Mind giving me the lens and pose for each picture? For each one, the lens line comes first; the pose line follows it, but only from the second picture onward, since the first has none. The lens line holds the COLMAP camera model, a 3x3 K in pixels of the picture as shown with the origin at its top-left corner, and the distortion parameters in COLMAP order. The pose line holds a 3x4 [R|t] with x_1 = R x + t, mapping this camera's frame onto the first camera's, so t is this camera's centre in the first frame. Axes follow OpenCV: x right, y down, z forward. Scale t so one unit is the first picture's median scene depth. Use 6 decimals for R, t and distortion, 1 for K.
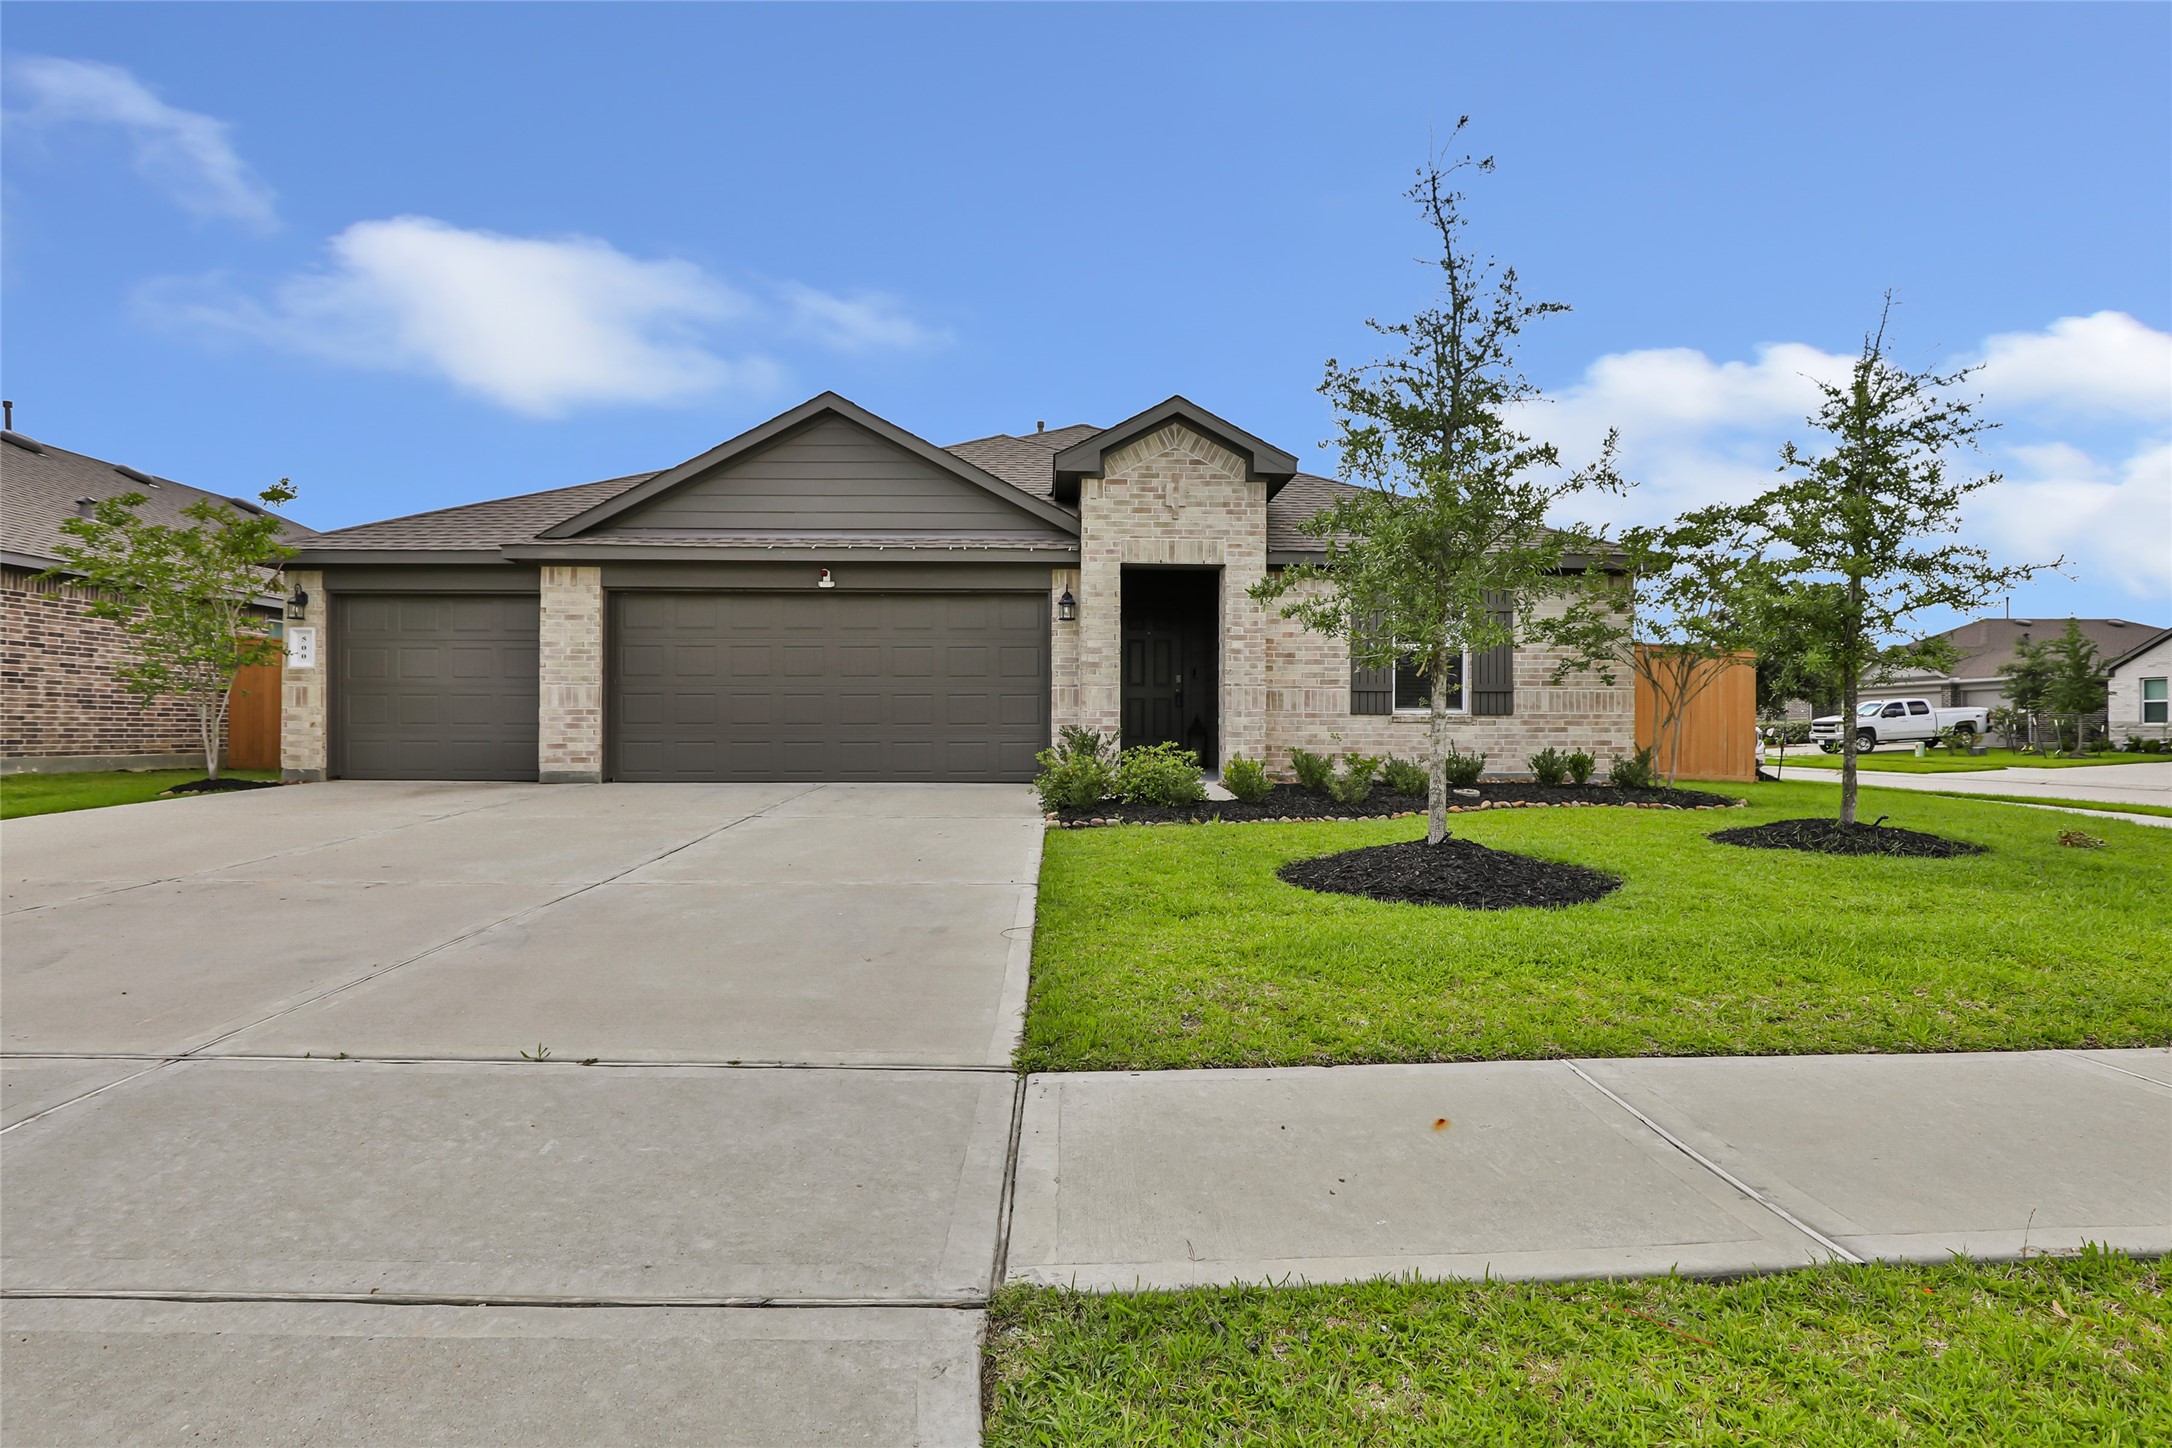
lens RADIAL K [[1012.5, 0, 1072.5], [0, 1012.5, 718.4], [0, 0, 1]] dist [0.007693, -0.003451]
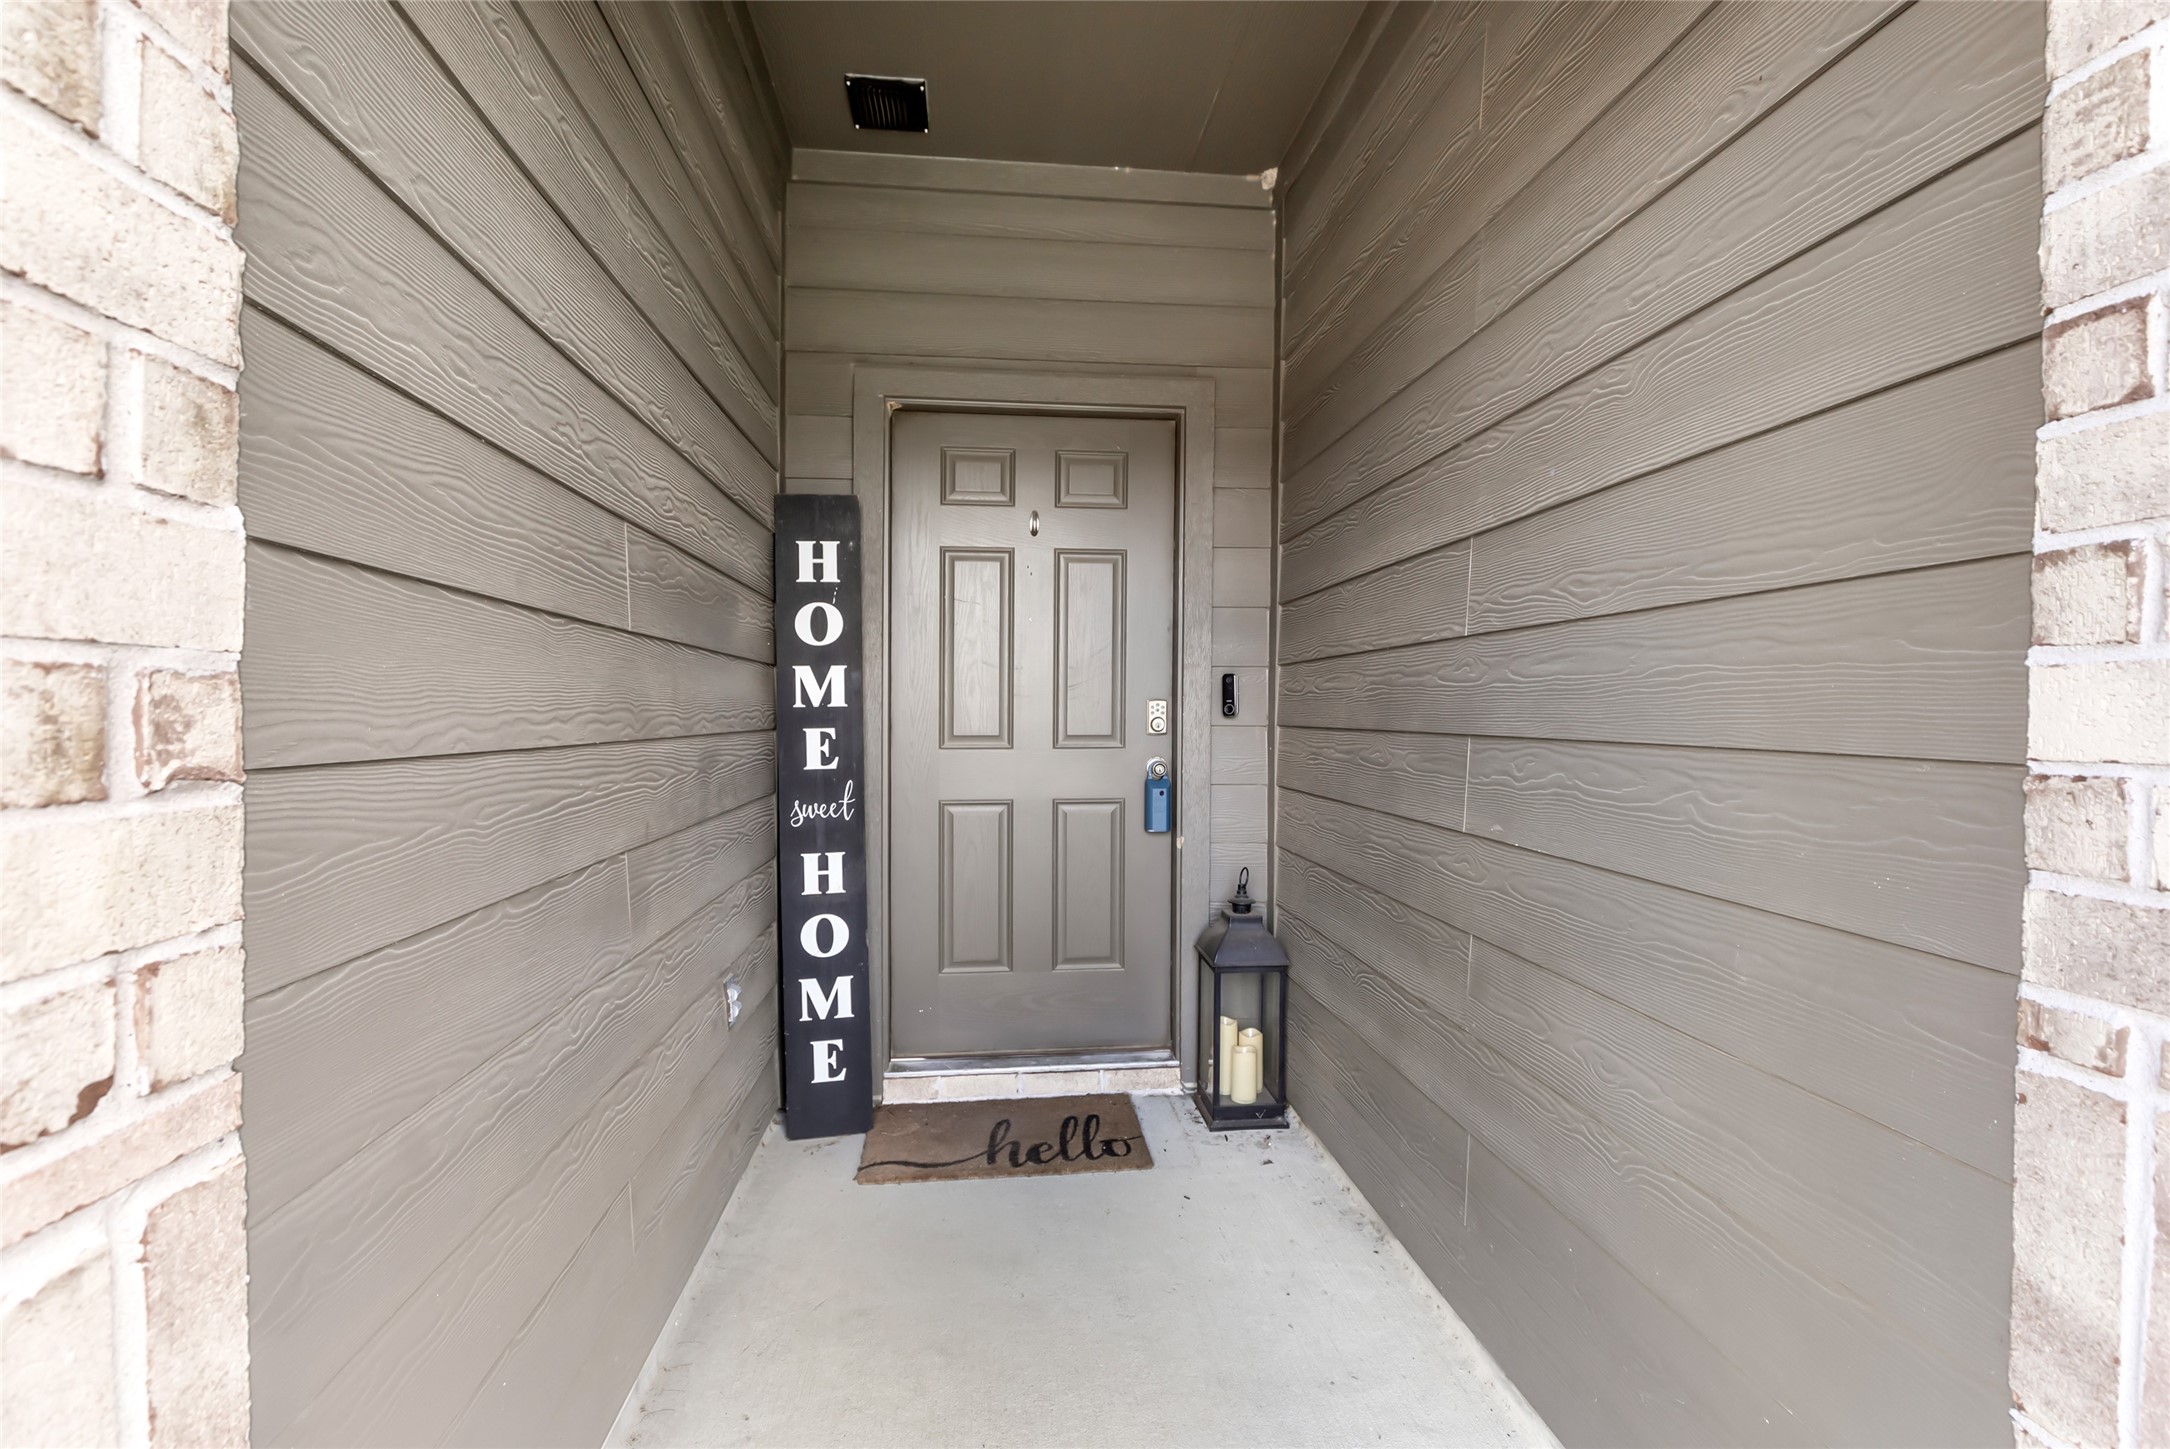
lens RADIAL K [[1011.6, 0, 1086.8], [0, 1011.6, 721.9], [0, 0, 1]] dist [0.007693, -0.003451]
pose [[0.995234, -0.002810, 0.097480, 0.065482], [0.001409, 0.999895, 0.014434, -0.041184], [-0.097510, -0.014228, 0.995133, 0.767793]]
